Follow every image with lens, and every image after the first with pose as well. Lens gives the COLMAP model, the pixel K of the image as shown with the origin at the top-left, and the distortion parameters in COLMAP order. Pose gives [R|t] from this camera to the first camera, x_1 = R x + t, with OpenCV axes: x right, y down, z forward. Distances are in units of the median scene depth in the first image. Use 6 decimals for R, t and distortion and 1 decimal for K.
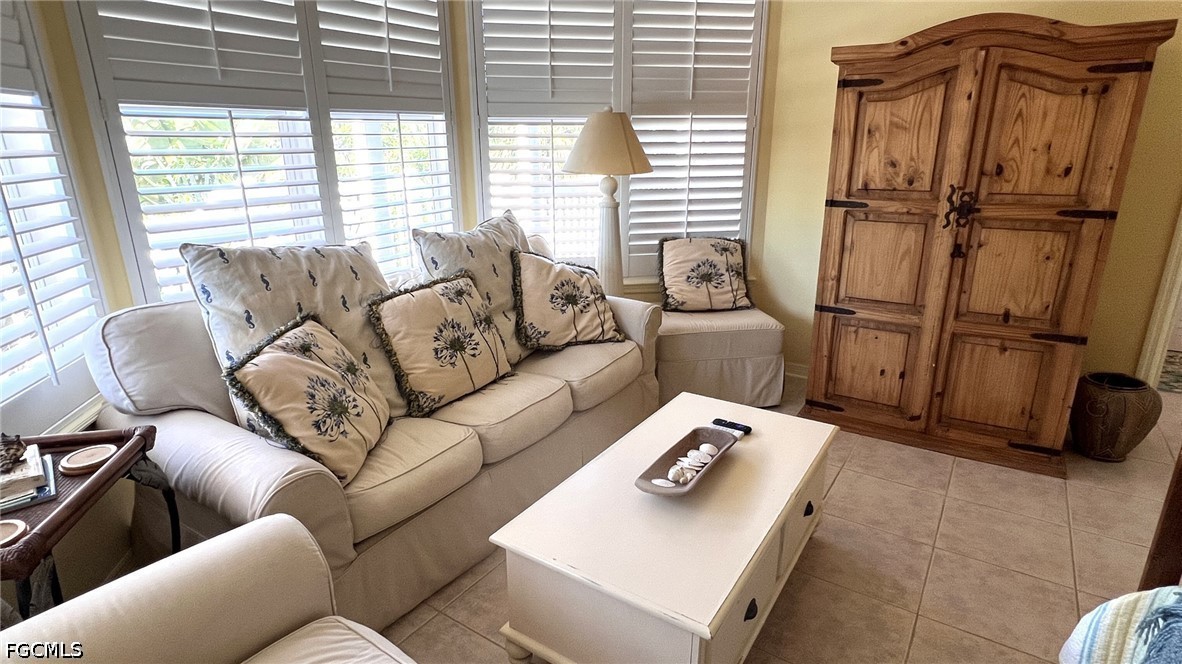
lens RADIAL K [[623.6, 0, 589.5], [0, 623.6, 323.9], [0, 0, 1]] dist [0.000174, 0.000134]
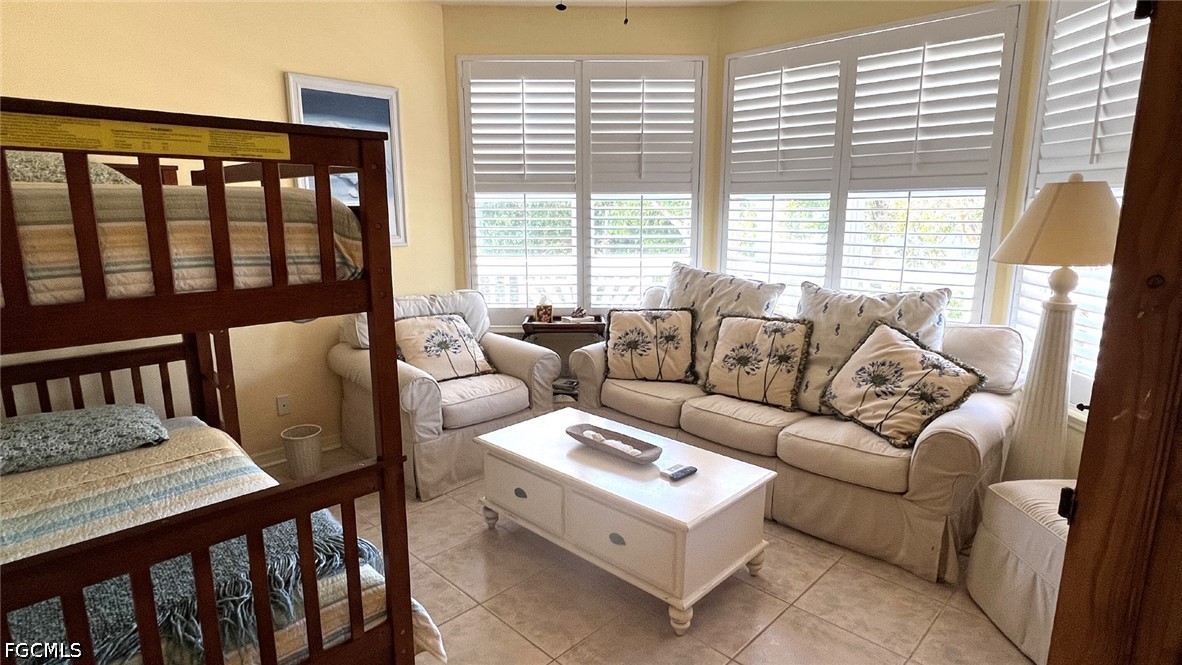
lens RADIAL K [[623.6, 0, 589.2], [0, 623.6, 338.9], [0, 0, 1]] dist [0.000174, 0.000134]
pose [[-0.175891, 0.187748, -0.966340, 1.028783], [-0.294556, 0.926631, 0.233648, -0.204536], [0.939308, 0.325738, -0.107684, 0.740294]]
